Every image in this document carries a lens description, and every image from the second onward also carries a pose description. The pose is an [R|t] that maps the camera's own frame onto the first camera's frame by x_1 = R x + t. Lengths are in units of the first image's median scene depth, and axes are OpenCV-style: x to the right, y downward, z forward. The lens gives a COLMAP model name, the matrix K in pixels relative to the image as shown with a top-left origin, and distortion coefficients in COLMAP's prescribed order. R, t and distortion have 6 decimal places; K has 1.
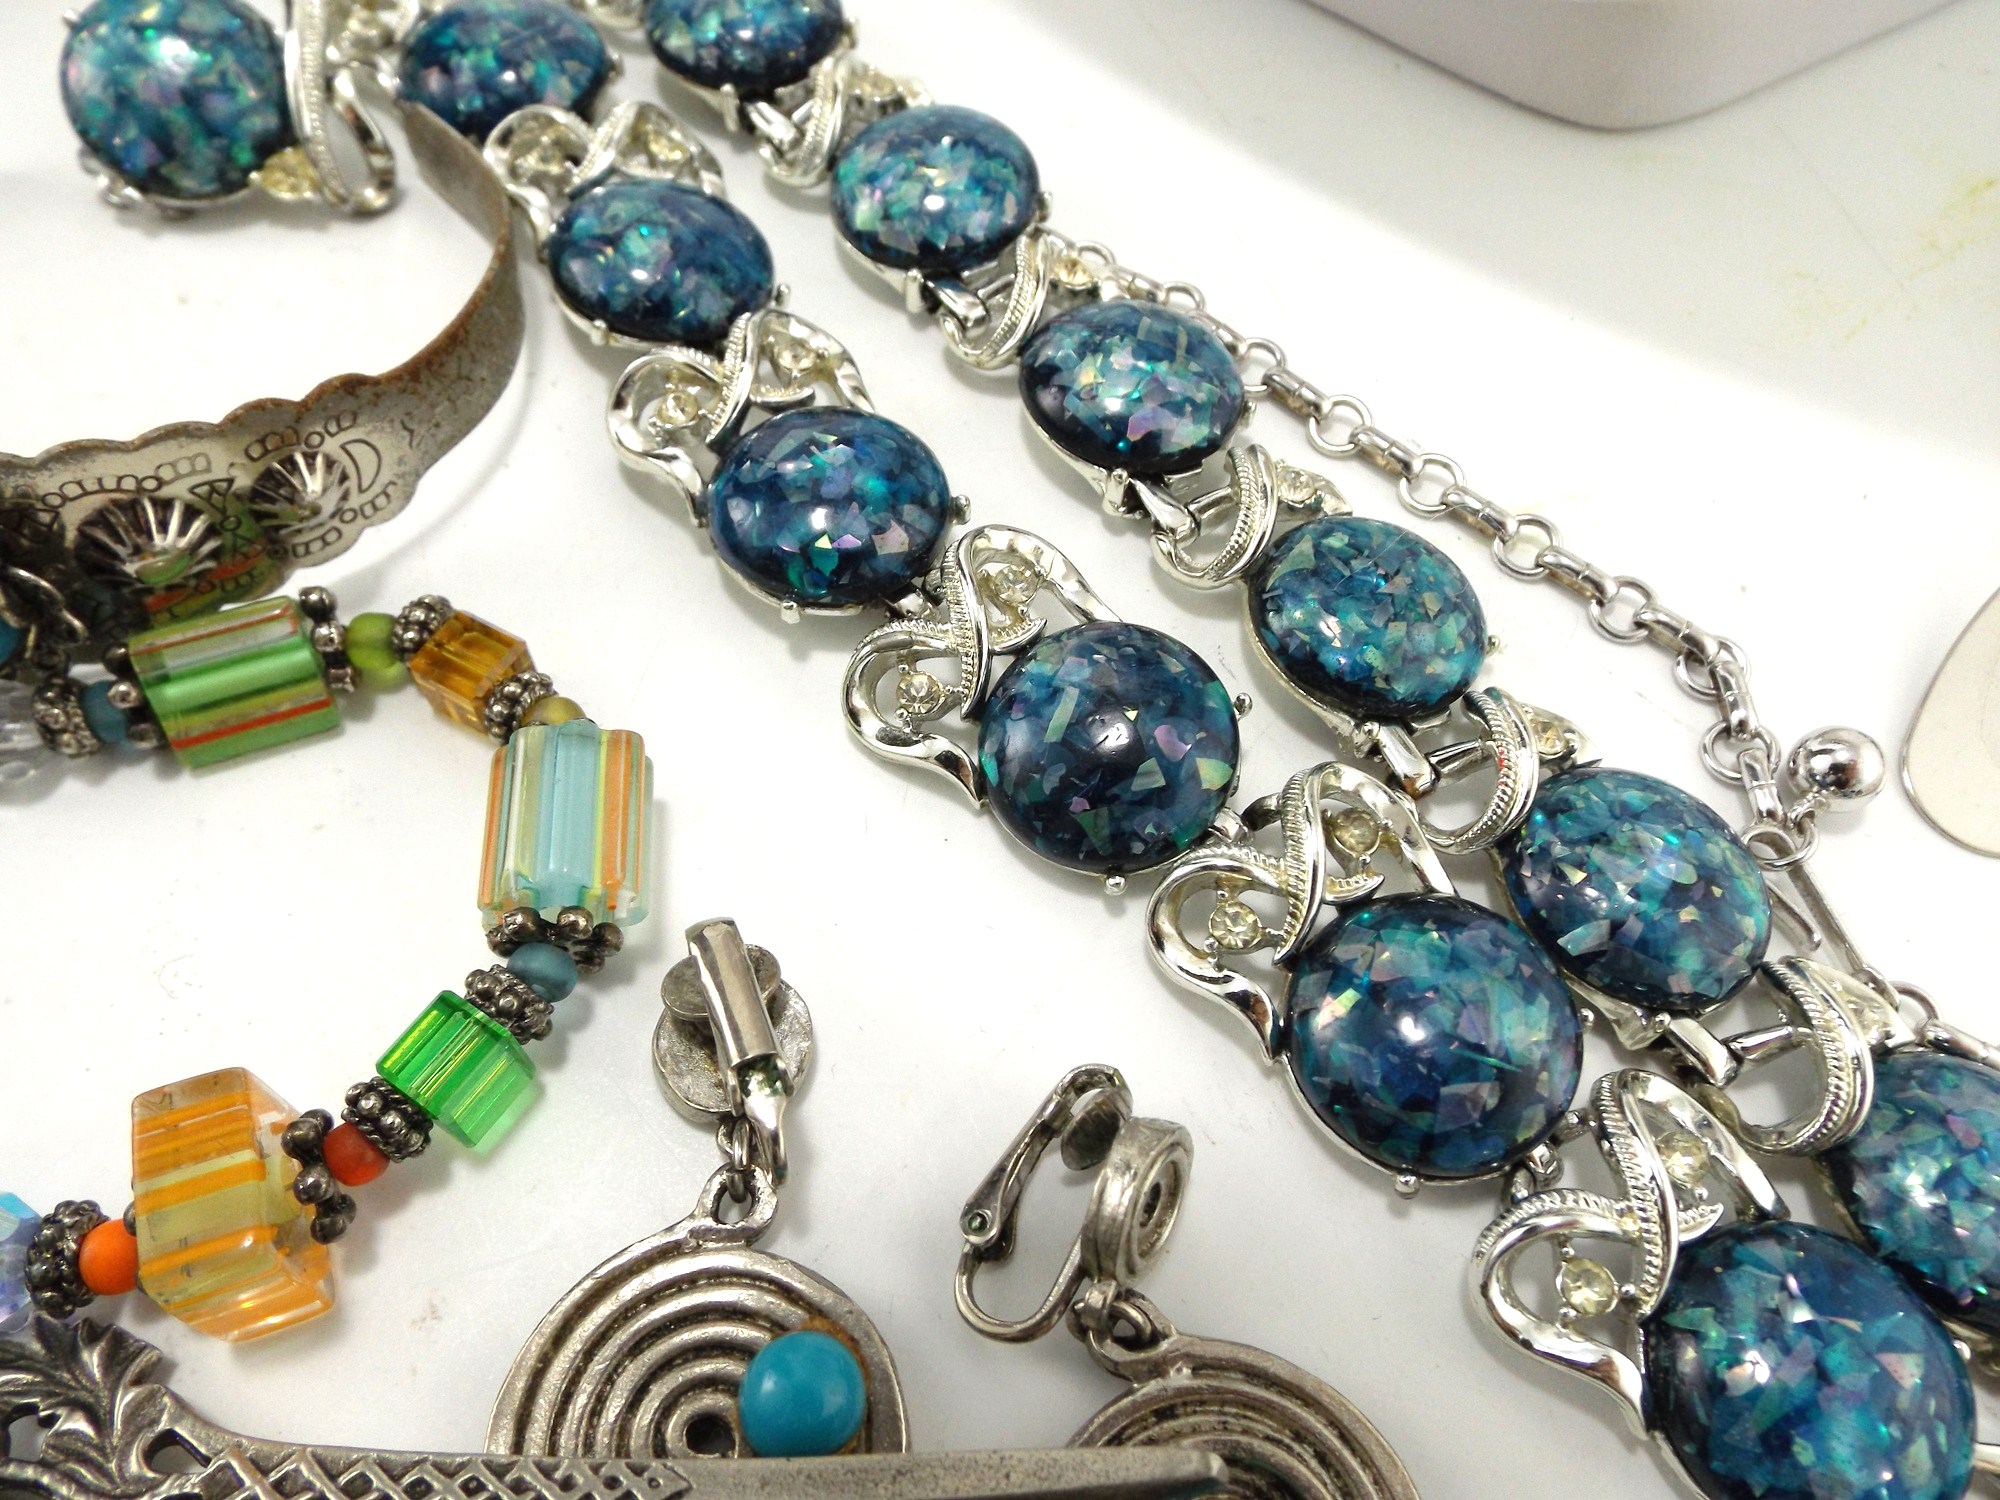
lens RADIAL K [[1442.1, 0, 1000.0], [0, 1442.1, 750.0], [0, 0, 1]] dist [0.015361, -0.019306]
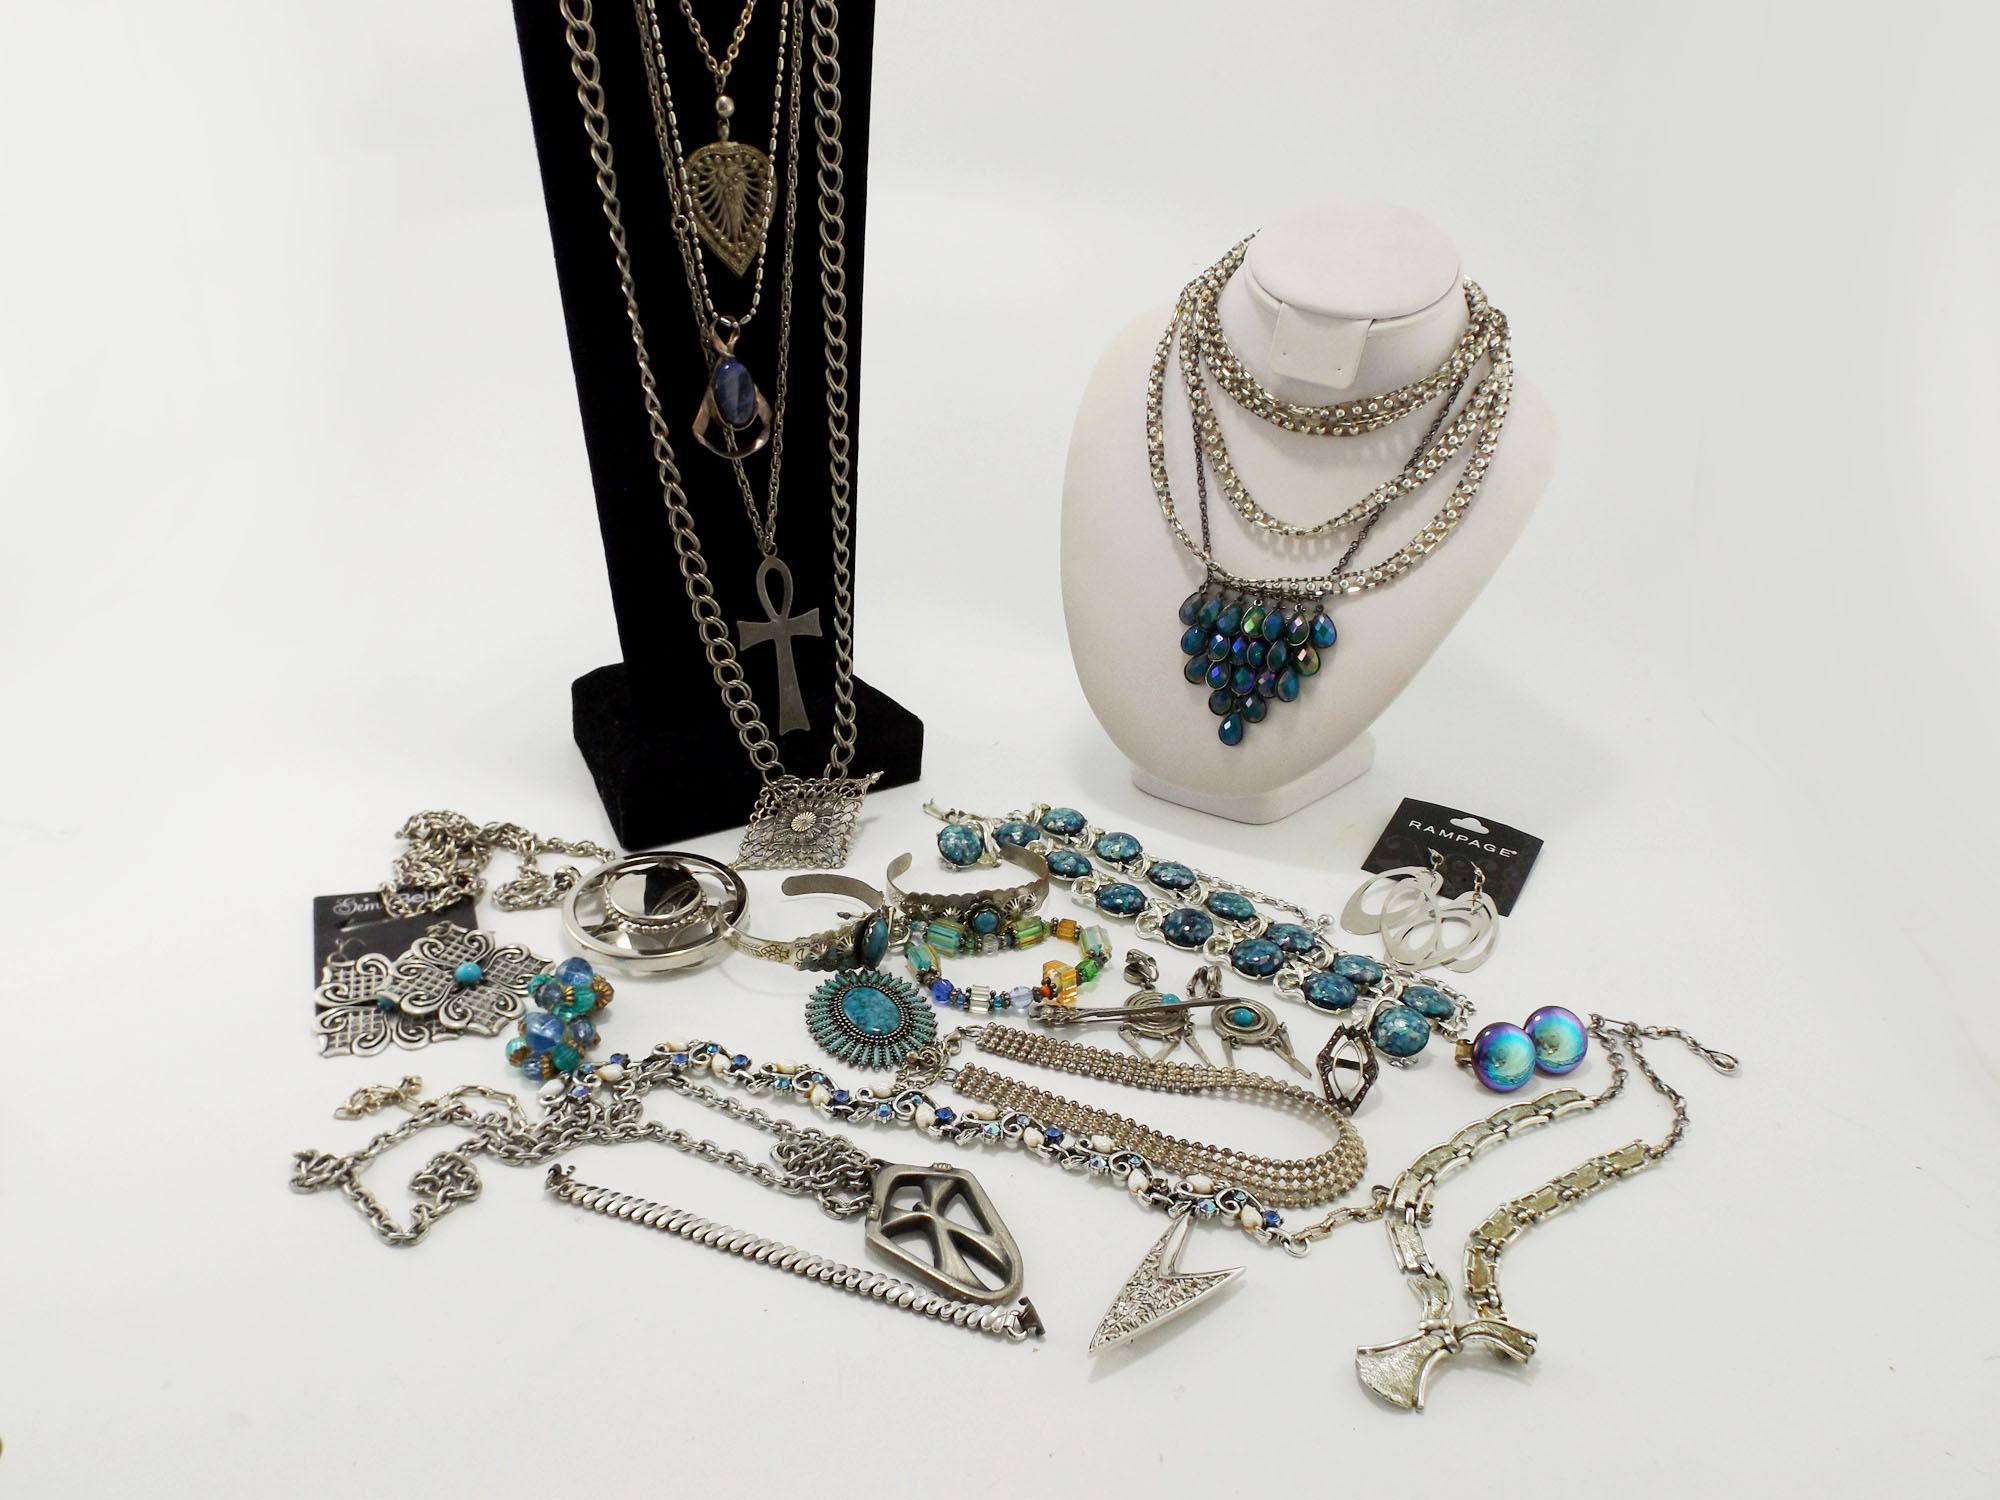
lens RADIAL K [[1442.1, 0, 1000.0], [0, 1442.1, 750.0], [0, 0, 1]] dist [0.015361, -0.019306]
pose [[0.985612, -0.100484, 0.135908, -1.295697], [0.156919, 0.842787, -0.514866, 2.125605], [-0.062806, 0.528785, 0.846429, -3.887642]]
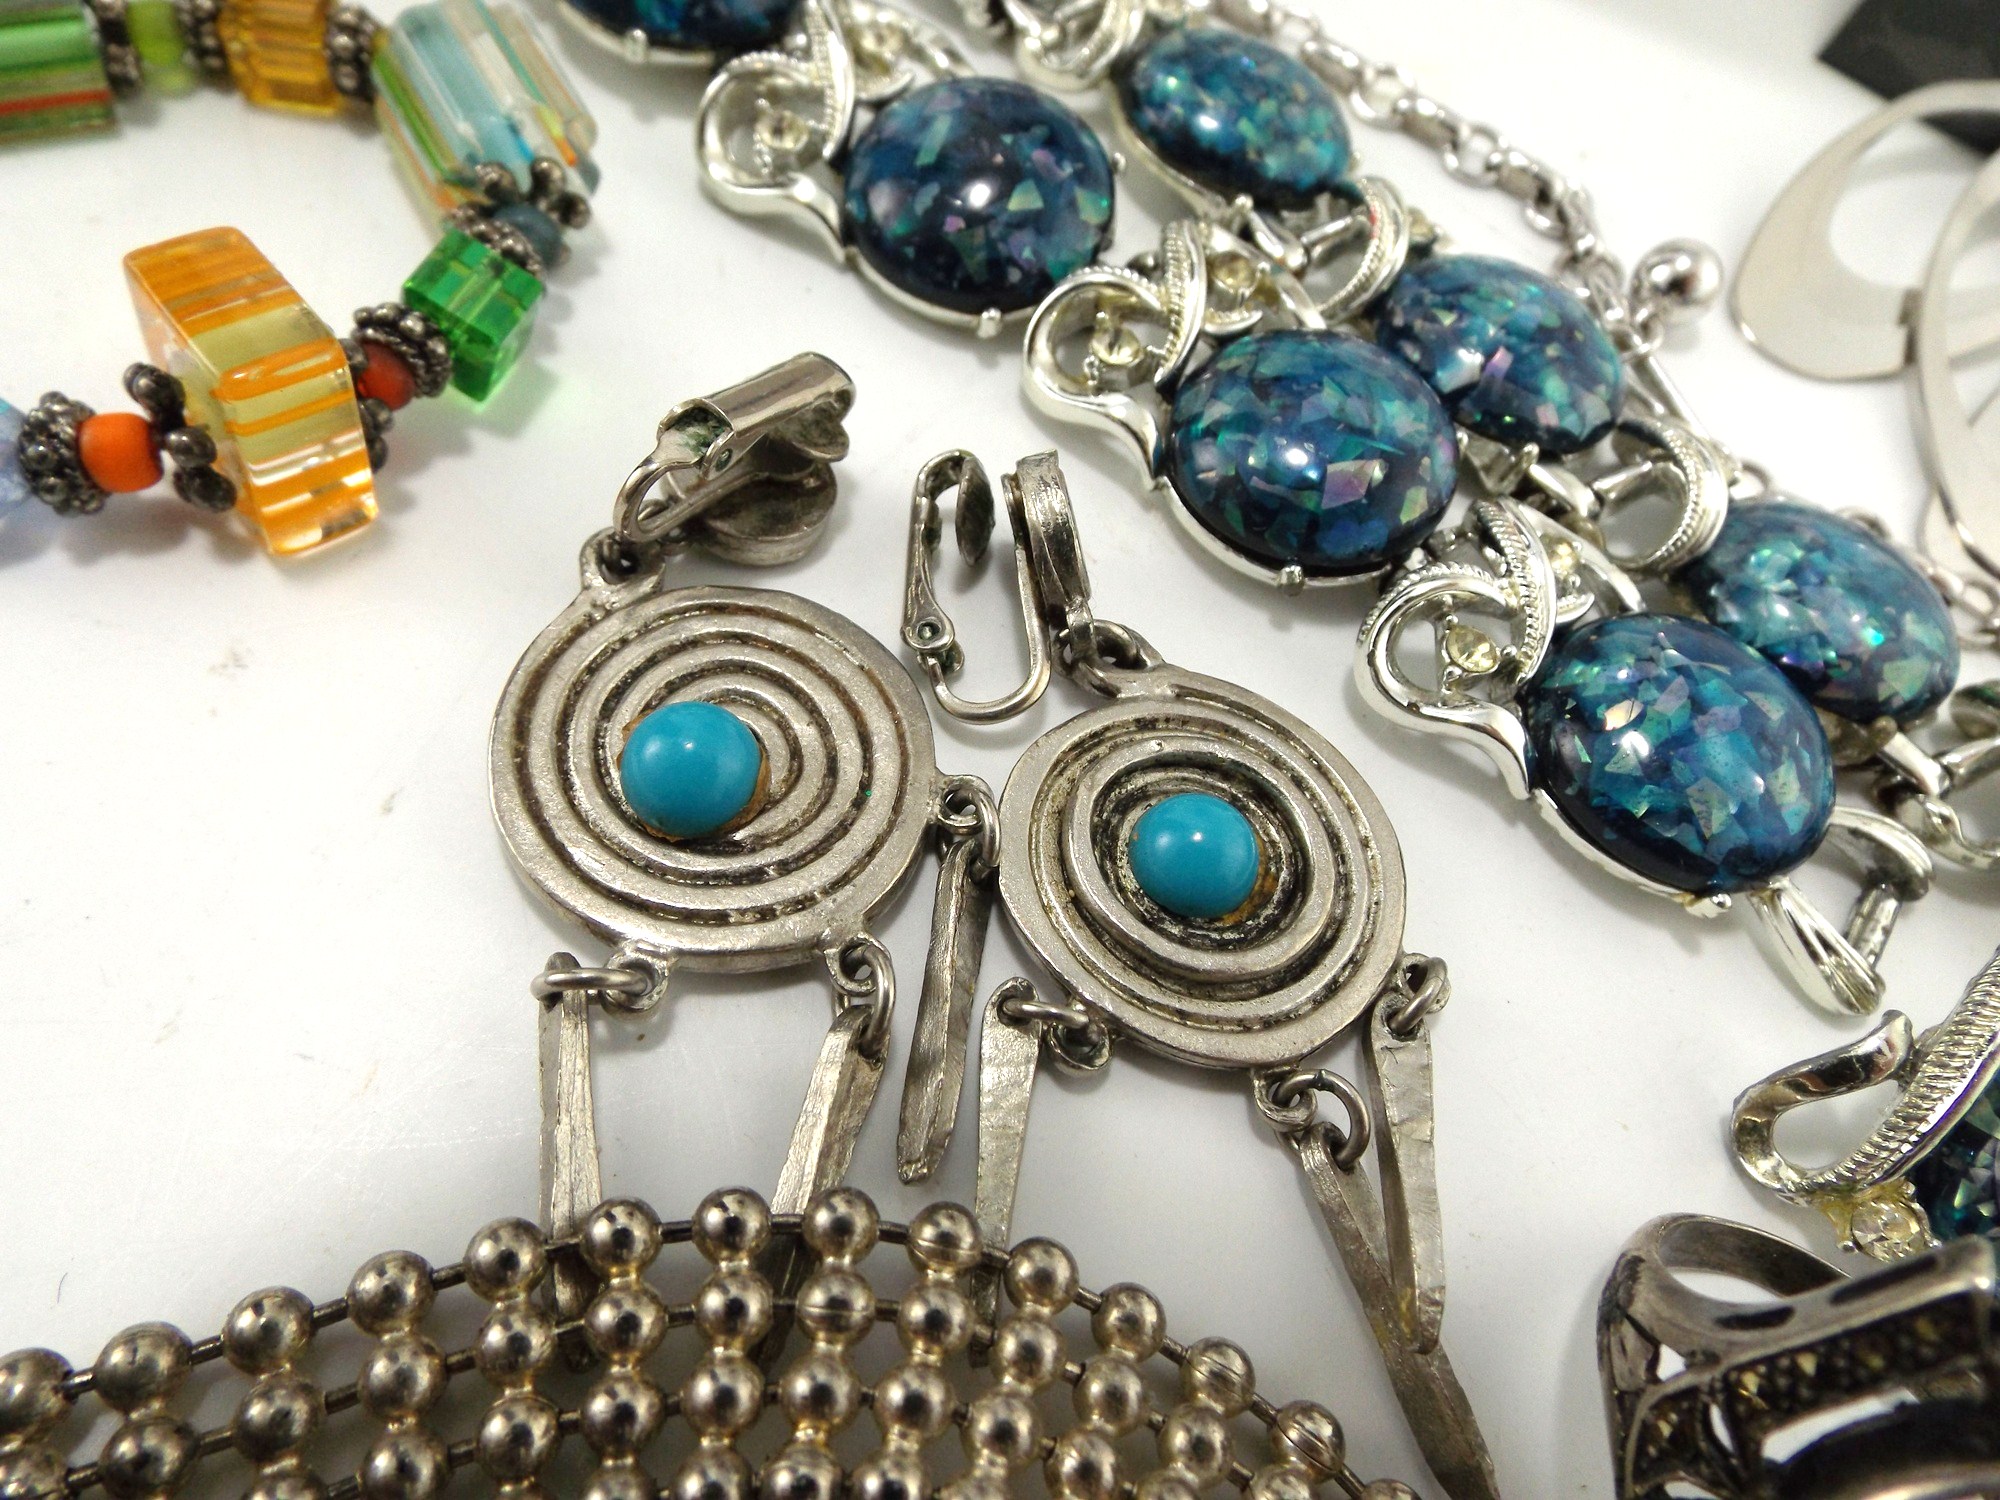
lens RADIAL K [[1442.1, 0, 1000.0], [0, 1442.1, 750.0], [0, 0, 1]] dist [0.015361, -0.019306]
pose [[0.990044, 0.004063, 0.140699, -0.047513], [-0.002268, 0.999914, -0.012911, 0.393661], [-0.140739, 0.012463, 0.989968, 0.053971]]
